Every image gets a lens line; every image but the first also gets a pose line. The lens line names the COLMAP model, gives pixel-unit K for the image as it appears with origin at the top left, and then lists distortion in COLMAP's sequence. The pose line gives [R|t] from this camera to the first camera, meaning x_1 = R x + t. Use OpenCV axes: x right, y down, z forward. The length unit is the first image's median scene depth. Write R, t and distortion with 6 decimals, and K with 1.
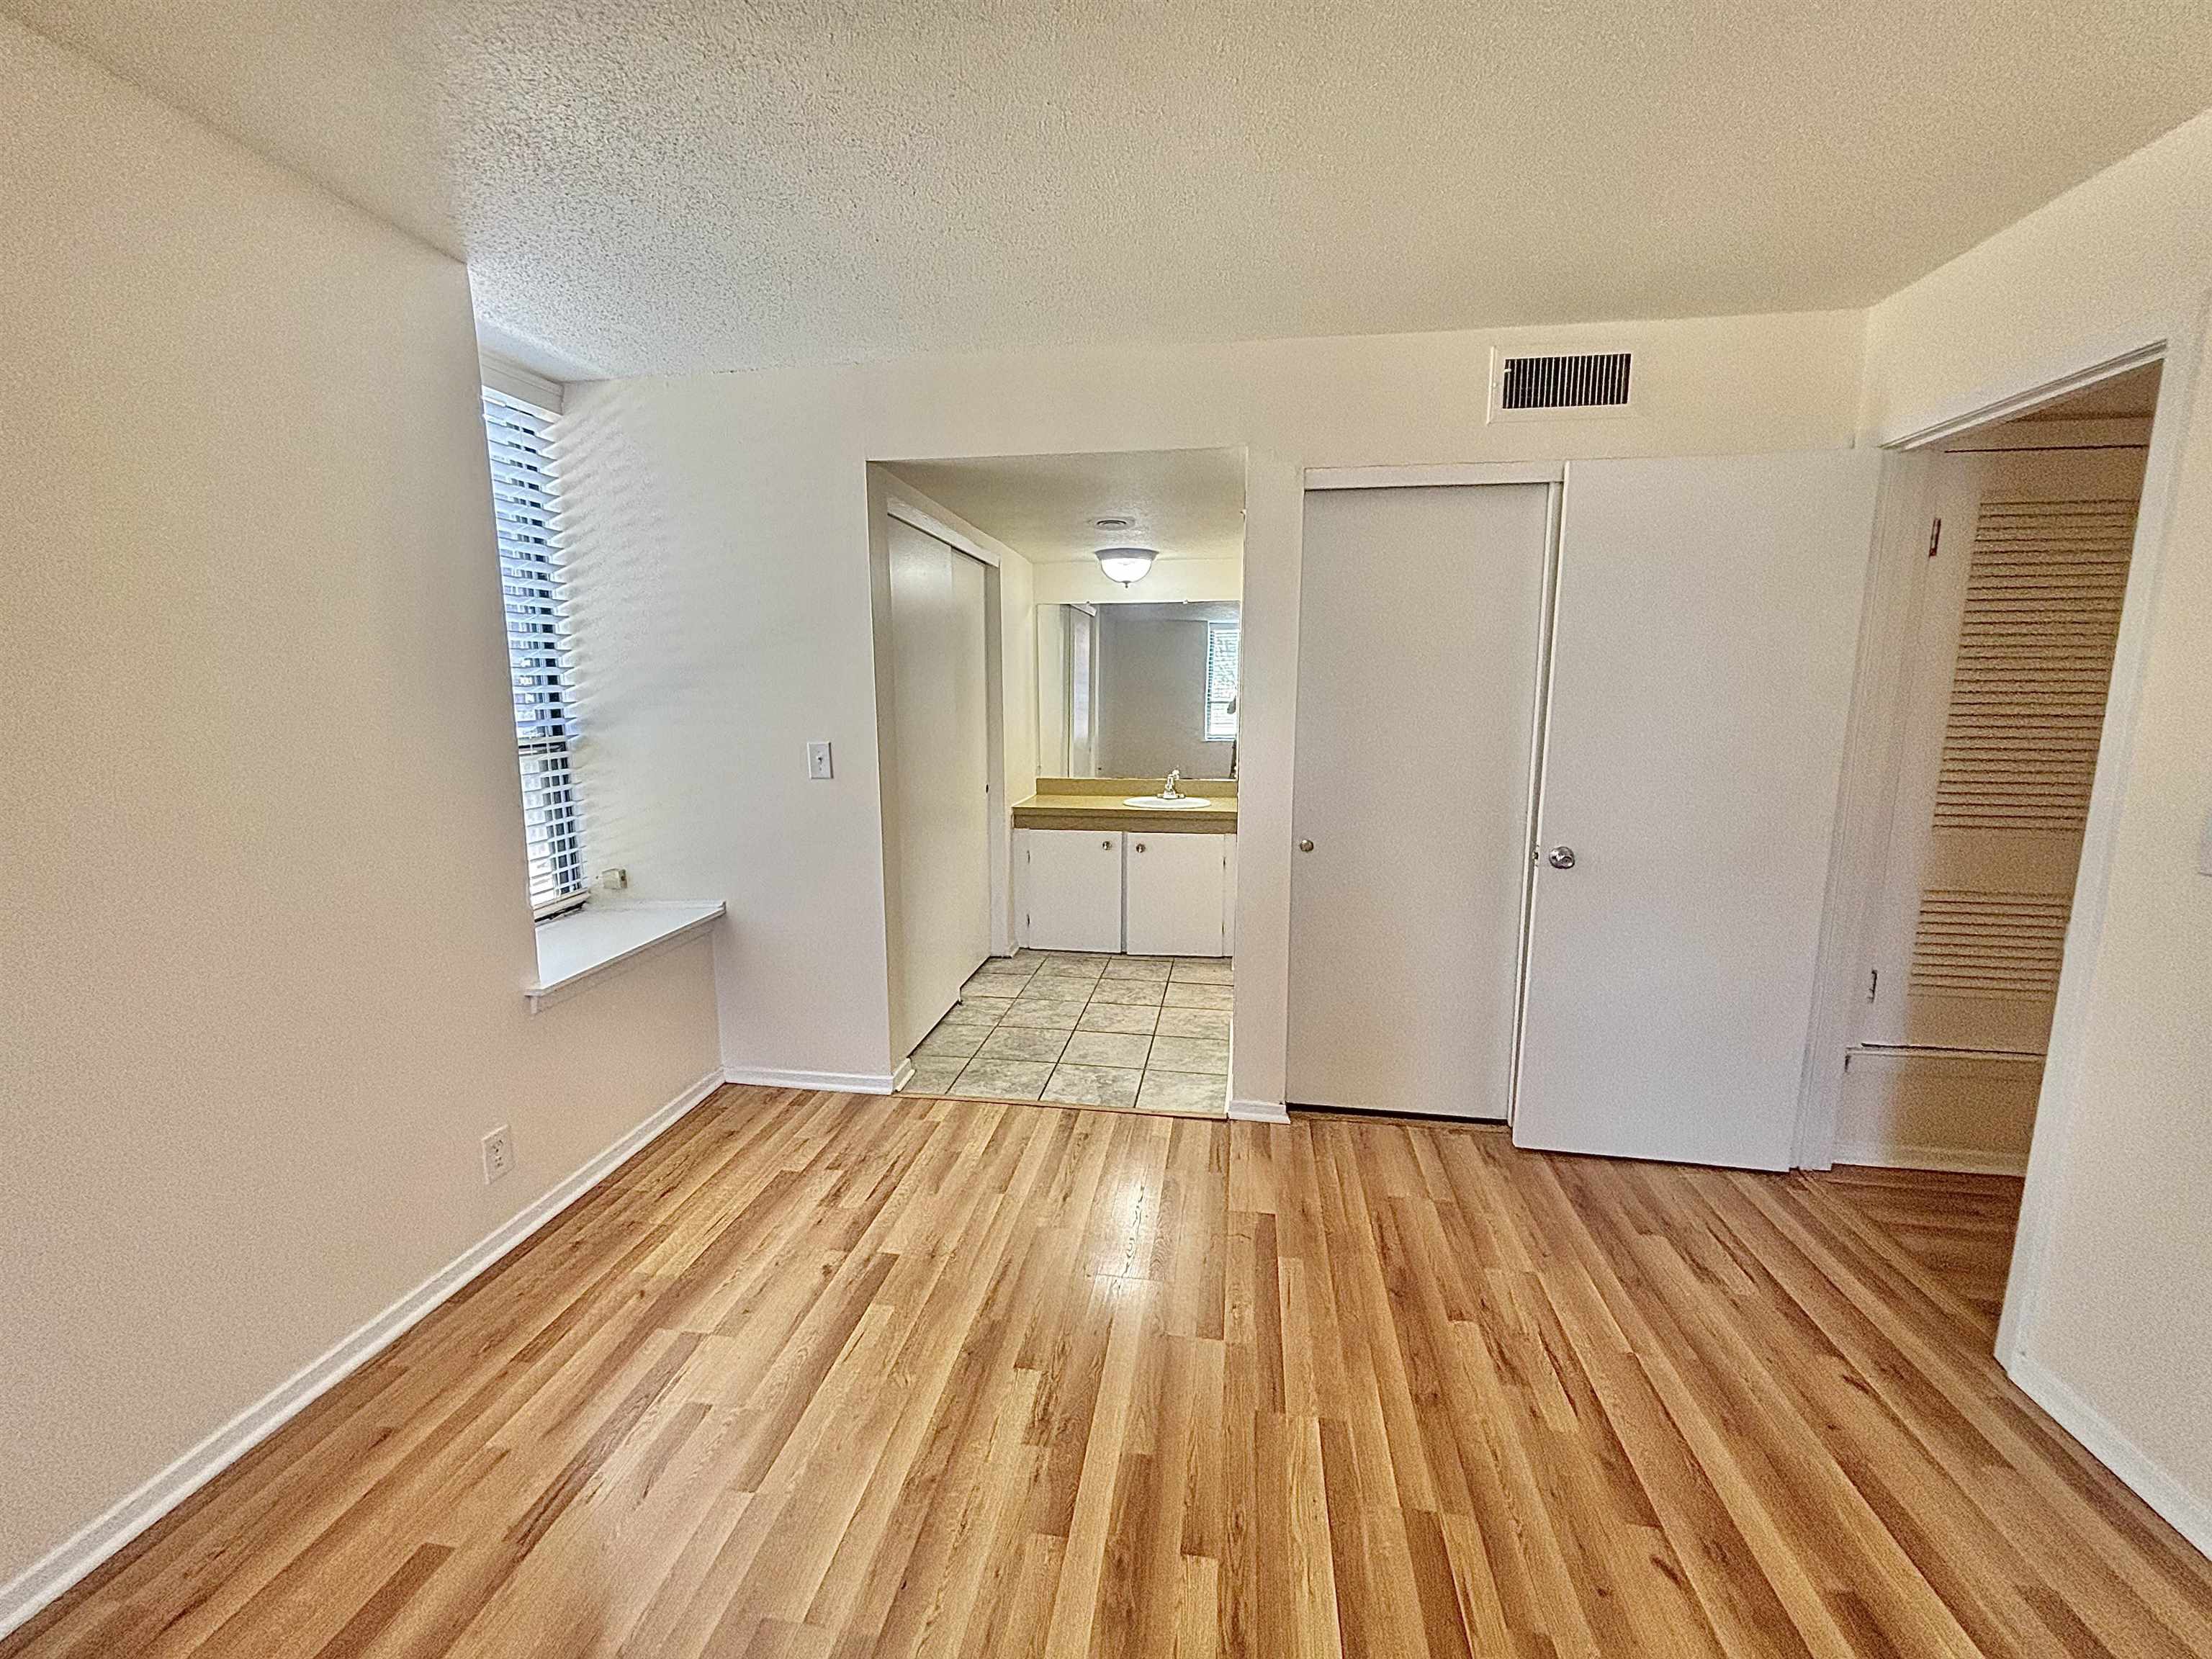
lens RADIAL K [[892.4, 0, 1106.0], [0, 892.4, 829.5], [0, 0, 1]] dist [-0.002838, 0.000474]
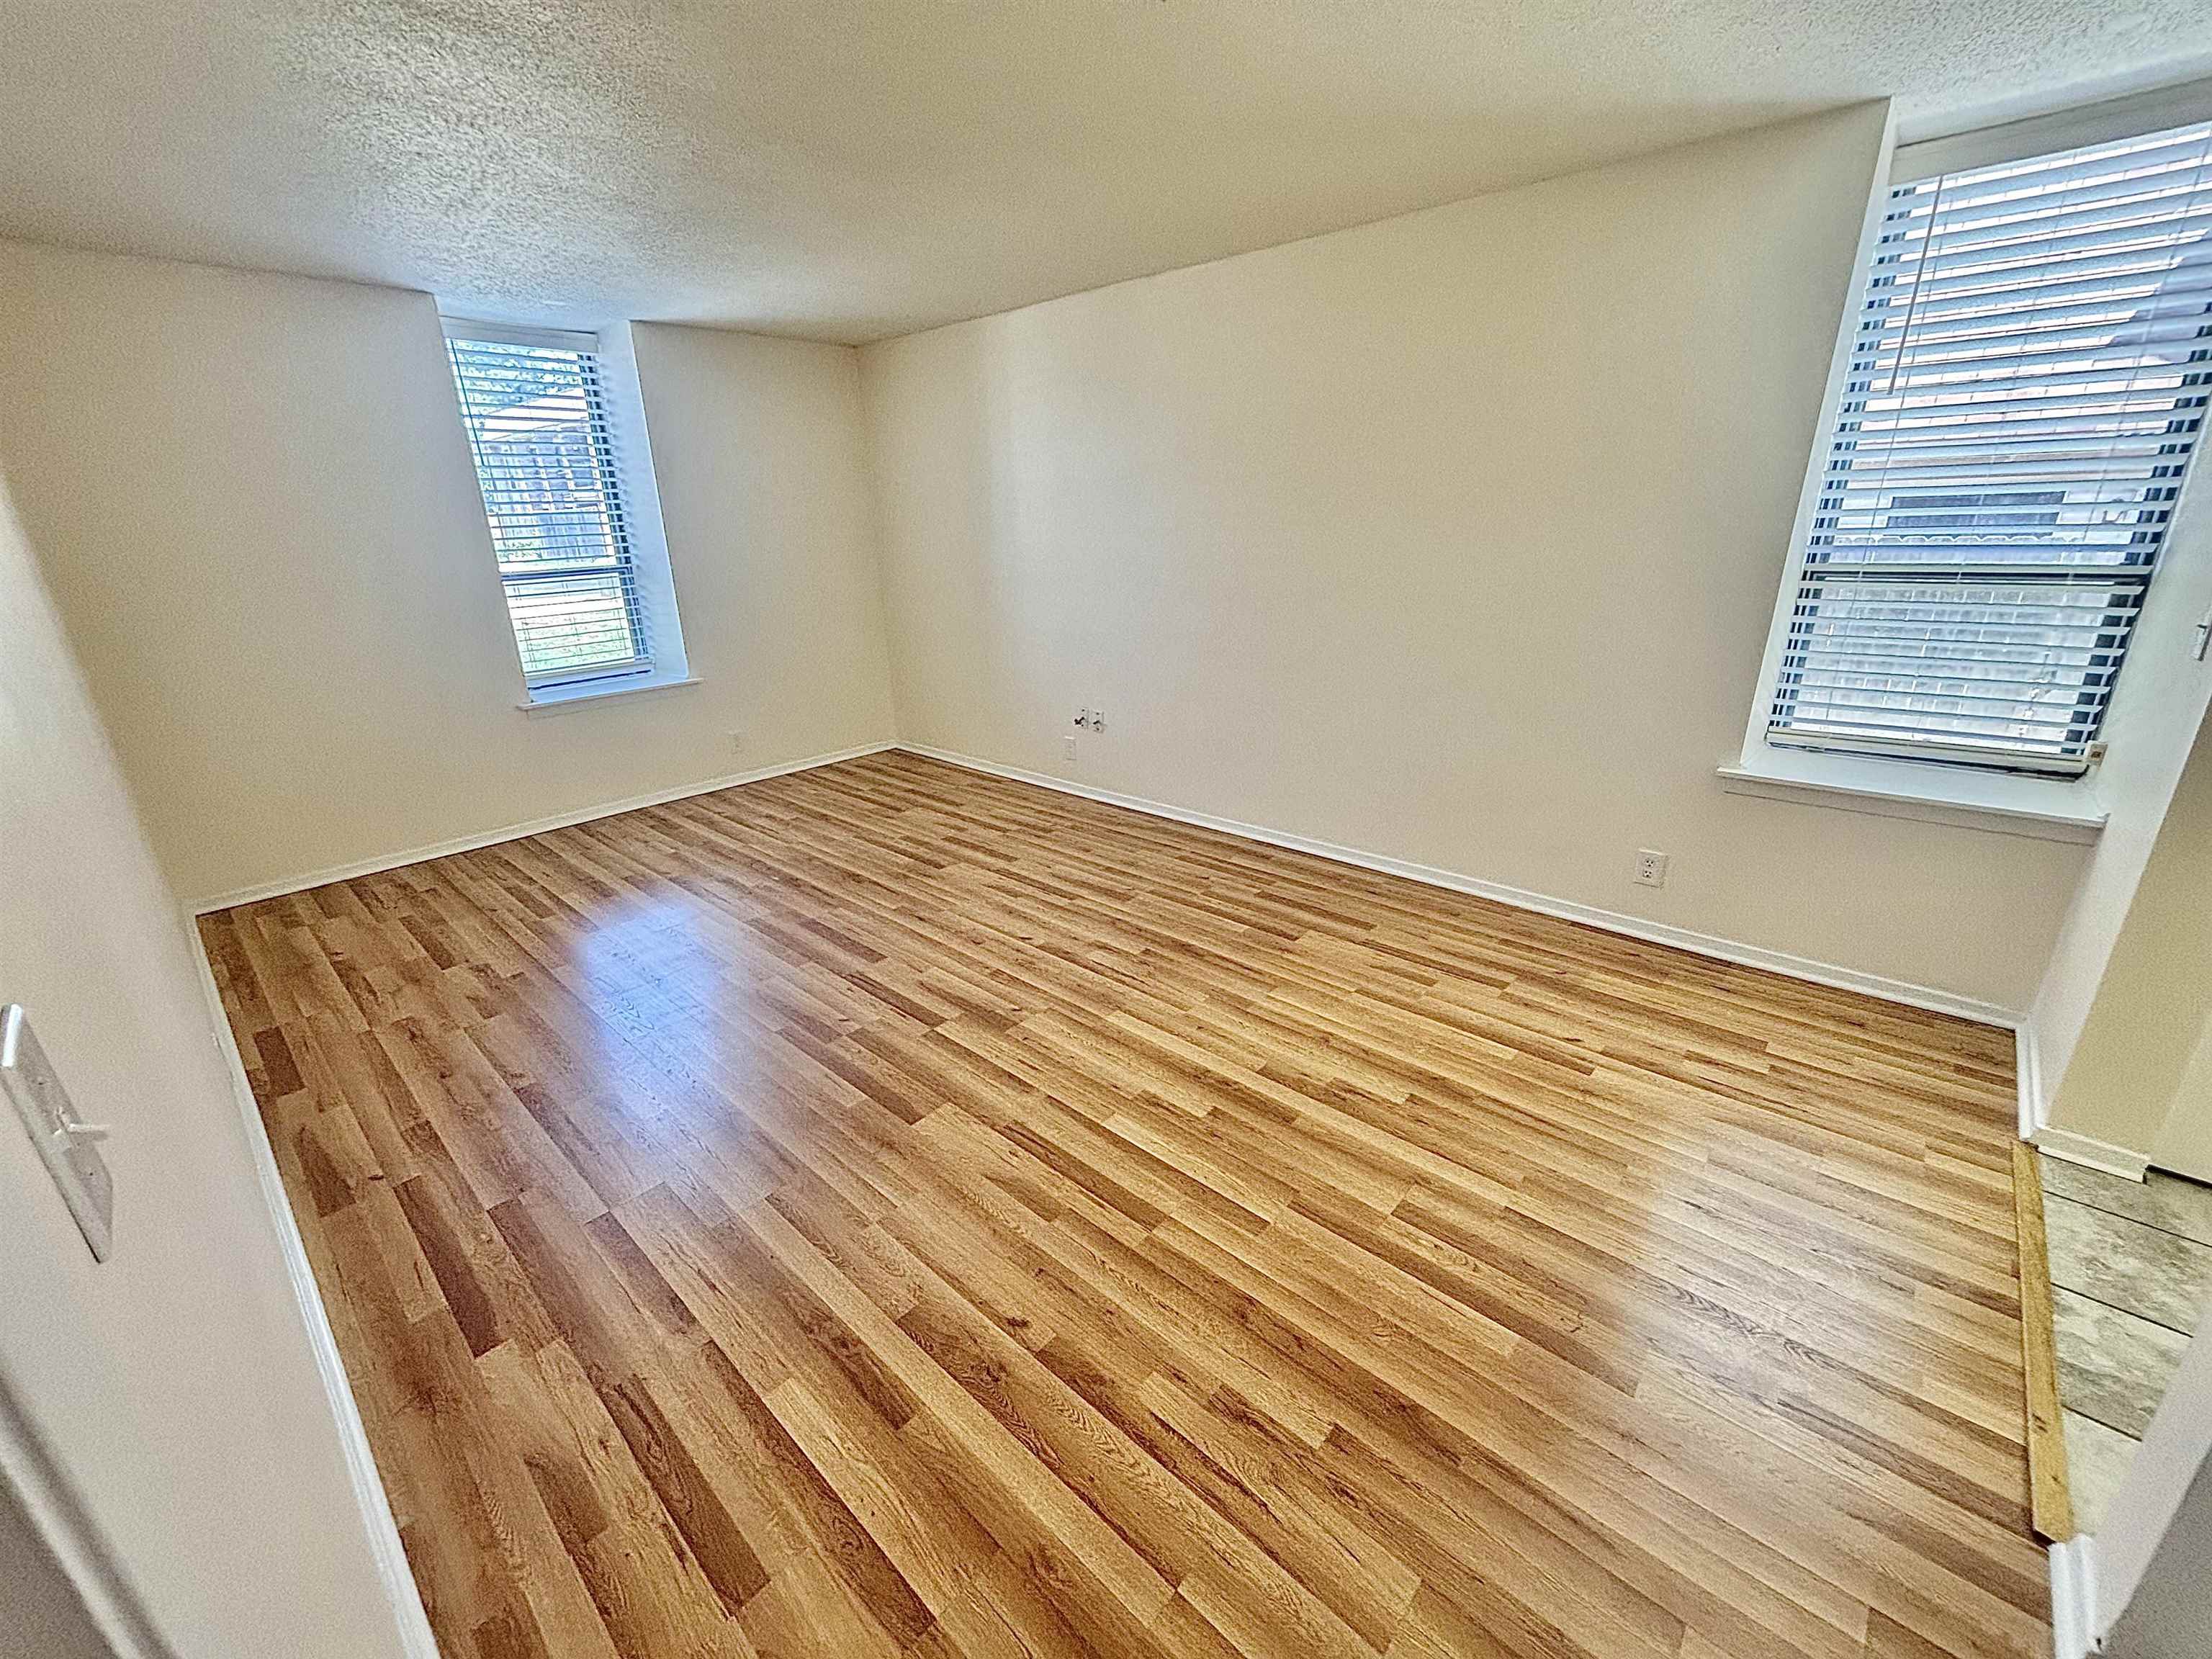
lens RADIAL K [[892.4, 0, 1106.0], [0, 892.4, 829.5], [0, 0, 1]] dist [-0.002838, 0.000474]
pose [[-0.555134, 0.288439, -0.780147, 1.055344], [-0.106629, 0.905528, 0.410670, -0.208775], [0.824898, 0.311164, -0.471933, 1.181582]]
